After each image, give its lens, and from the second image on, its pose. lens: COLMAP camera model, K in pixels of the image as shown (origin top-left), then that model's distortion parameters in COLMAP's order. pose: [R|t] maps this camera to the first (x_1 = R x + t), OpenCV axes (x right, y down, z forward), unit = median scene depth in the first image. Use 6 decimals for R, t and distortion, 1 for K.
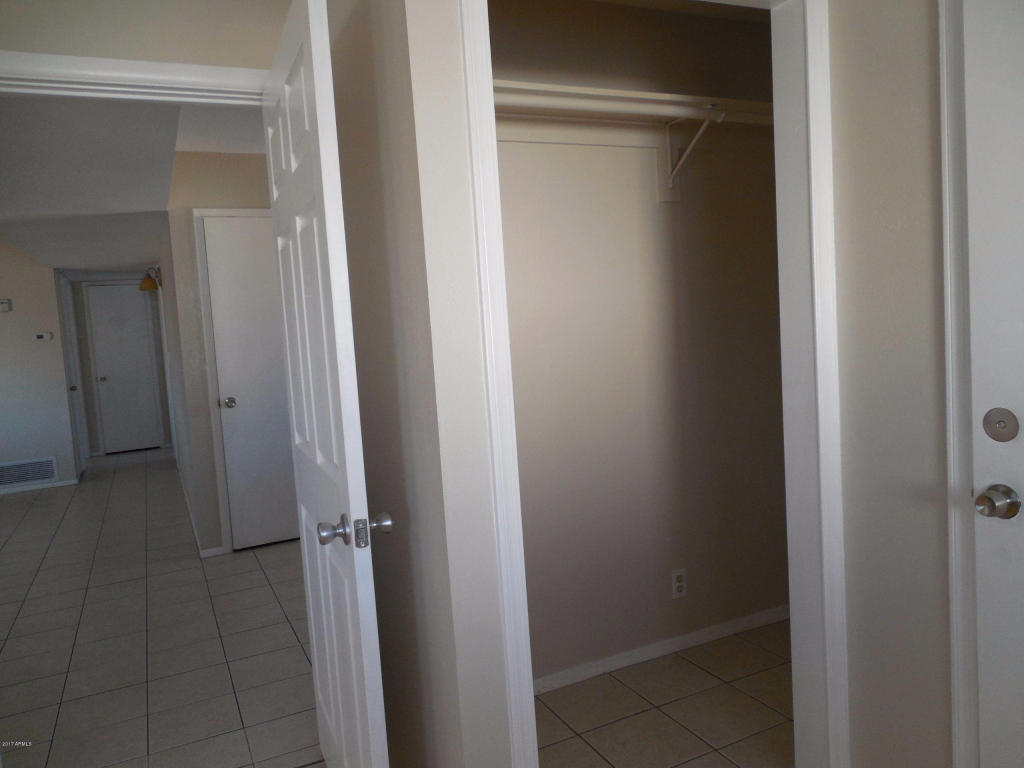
lens RADIAL K [[765.2, 0, 512.0], [0, 765.2, 384.0], [0, 0, 1]] dist [-0.000605, -0.000742]
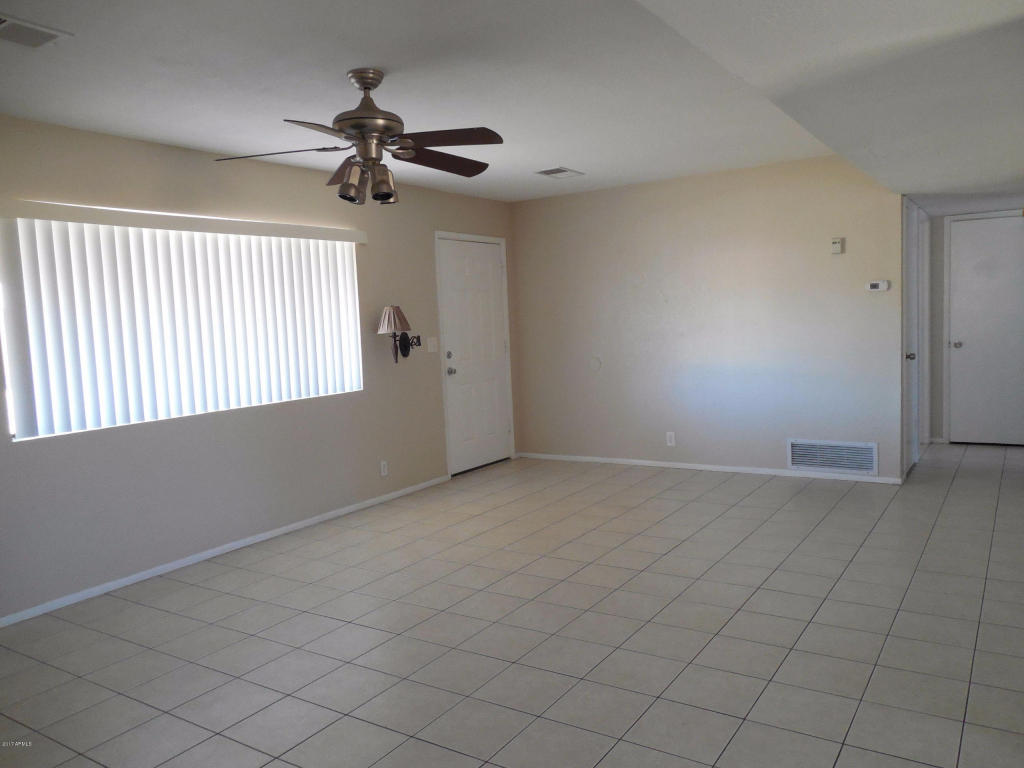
lens RADIAL K [[765.2, 0, 512.0], [0, 765.2, 384.0], [0, 0, 1]] dist [-0.000605, -0.000742]
pose [[0.508464, 0.111595, -0.853822, -0.132156], [-0.064639, 0.993716, 0.091385, -0.010542], [0.858654, 0.008724, 0.512482, 0.286145]]
